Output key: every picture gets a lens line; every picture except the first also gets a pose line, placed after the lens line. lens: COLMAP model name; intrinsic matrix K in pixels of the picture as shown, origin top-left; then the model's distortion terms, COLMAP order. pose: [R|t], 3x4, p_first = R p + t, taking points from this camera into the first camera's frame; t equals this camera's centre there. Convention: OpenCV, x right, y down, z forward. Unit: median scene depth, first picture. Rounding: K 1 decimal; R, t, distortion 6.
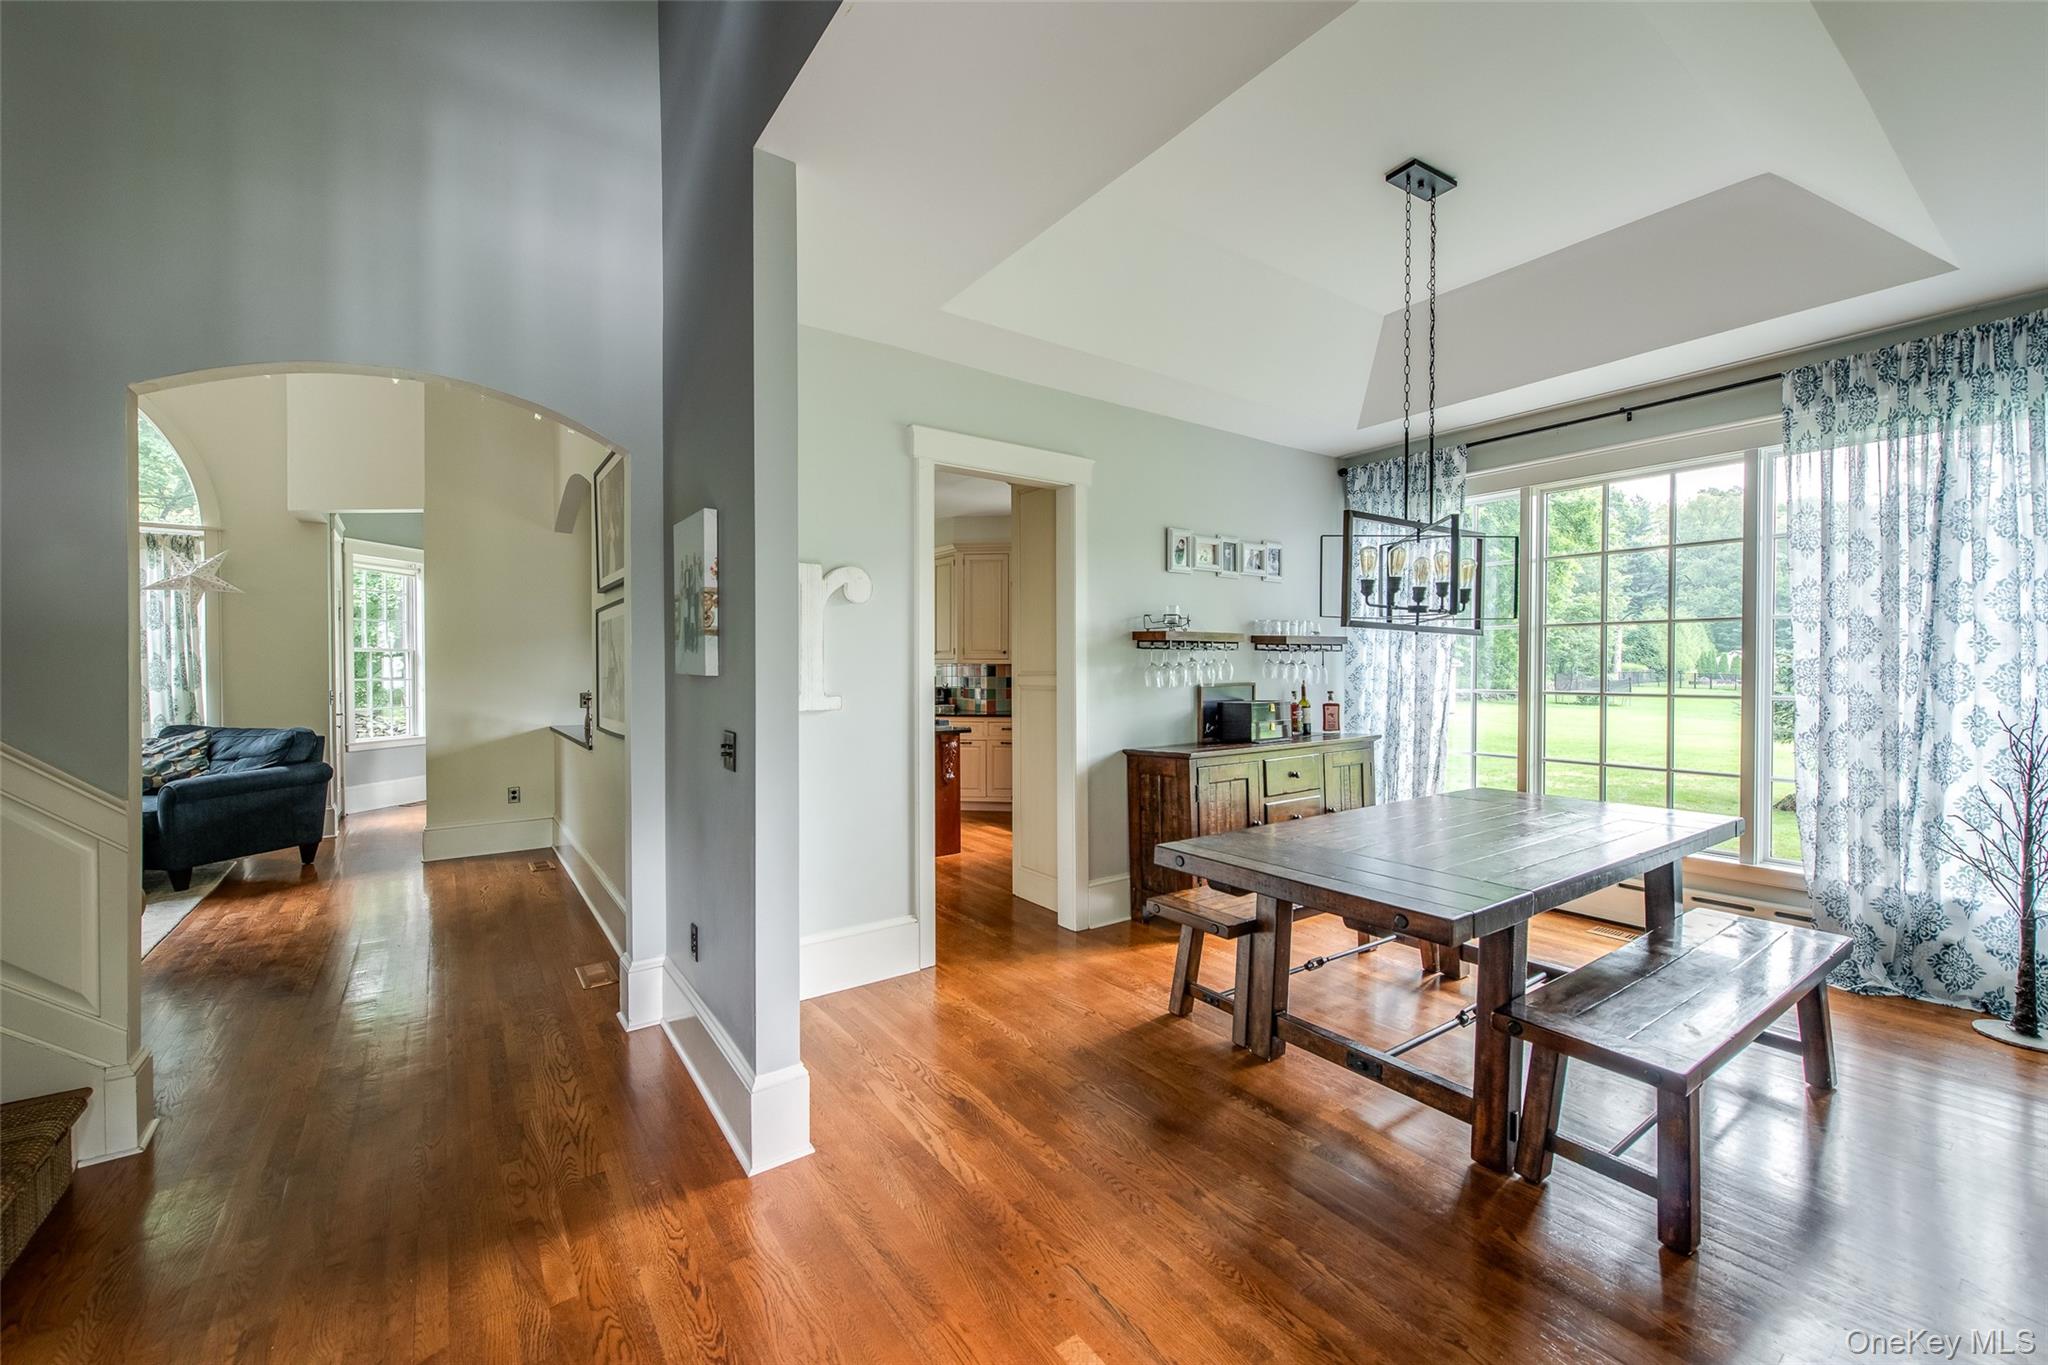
lens RADIAL K [[807.1, 0, 1014.9], [0, 807.1, 676.3], [0, 0, 1]] dist [0.002459, -0.000534]
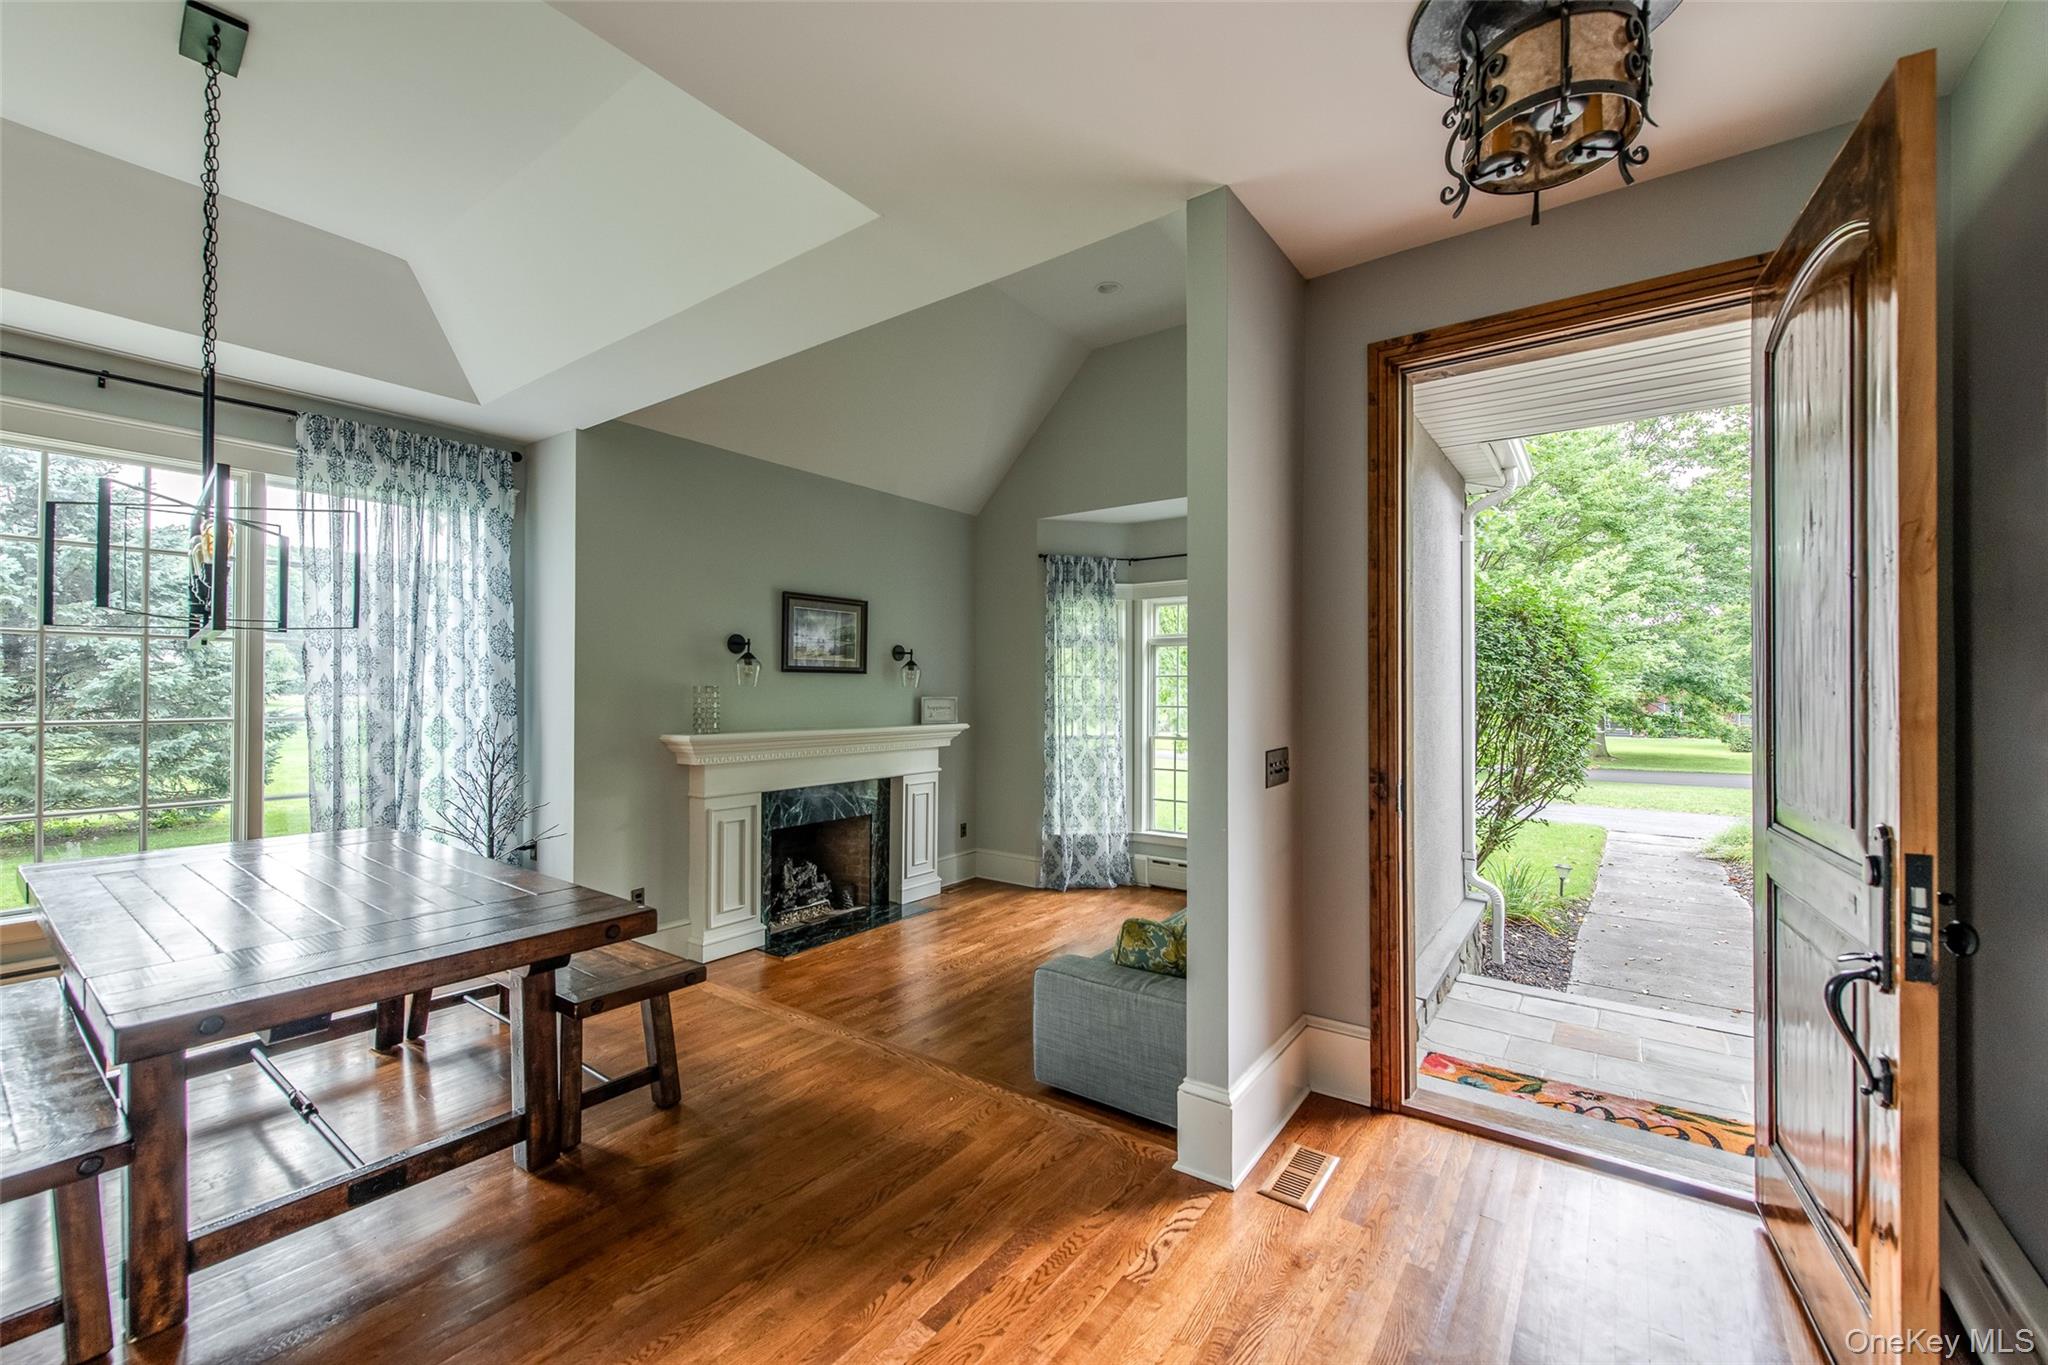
lens RADIAL K [[807.1, 0, 1028.3], [0, 807.1, 681.3], [0, 0, 1]] dist [0.002459, -0.000534]
pose [[-0.322445, 0.015697, 0.946458, -0.377787], [0.016709, 0.999801, -0.010889, 0.005994], [-0.946441, 0.012304, -0.322643, 0.464864]]
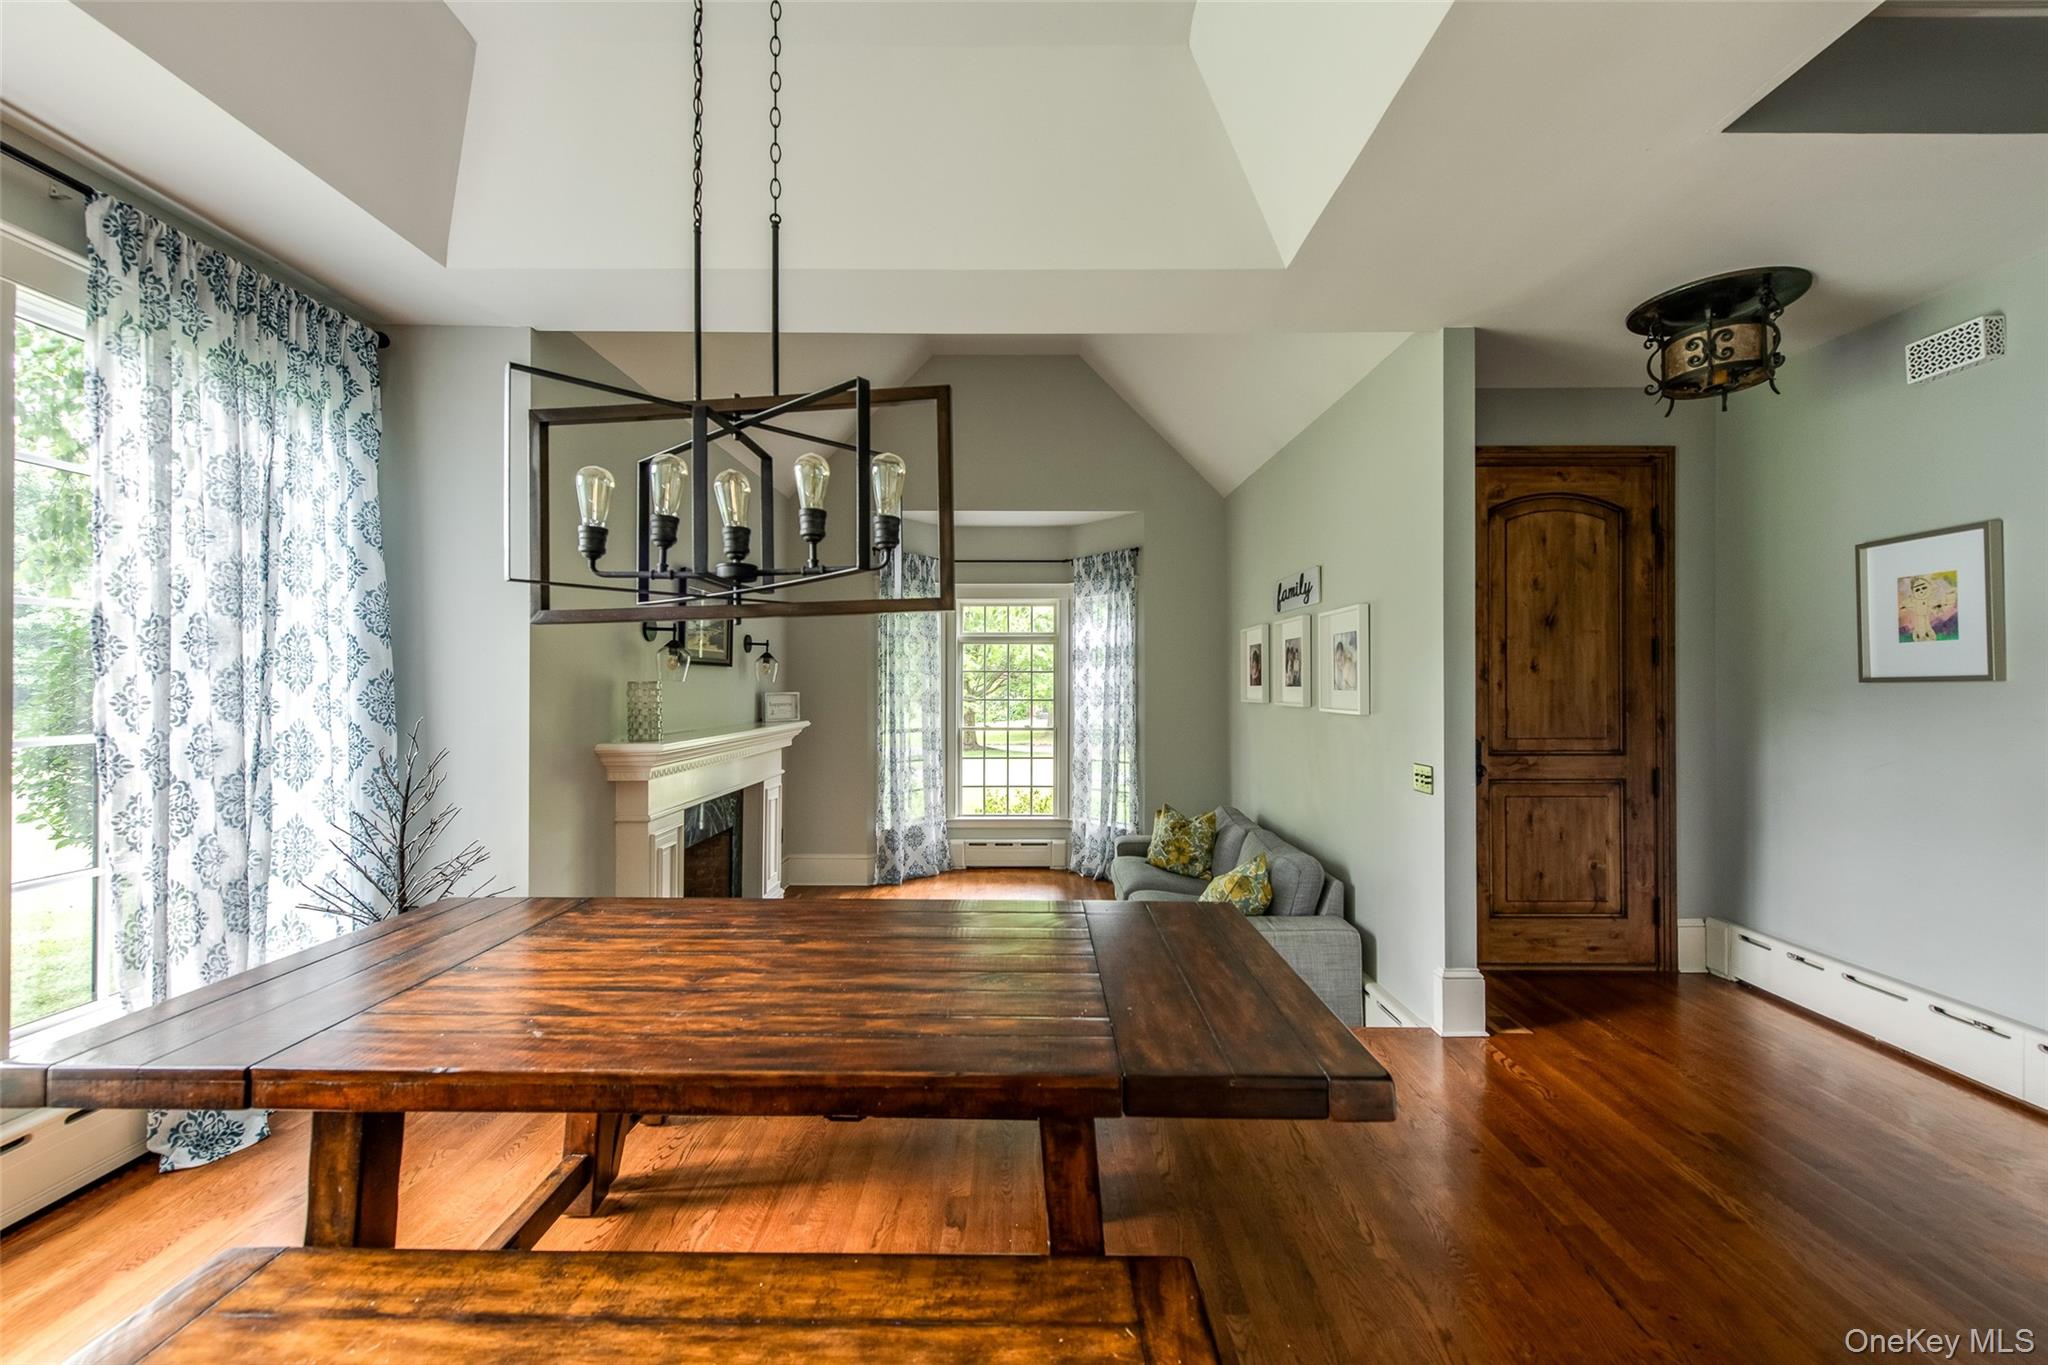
lens RADIAL K [[807.1, 0, 1033.0], [0, 807.1, 680.7], [0, 0, 1]] dist [0.002459, -0.000534]
pose [[-0.829642, 0.004769, 0.558276, 0.055196], [0.011446, 0.999899, 0.008469, -0.014999], [-0.558179, 0.013417, -0.829612, 1.175780]]
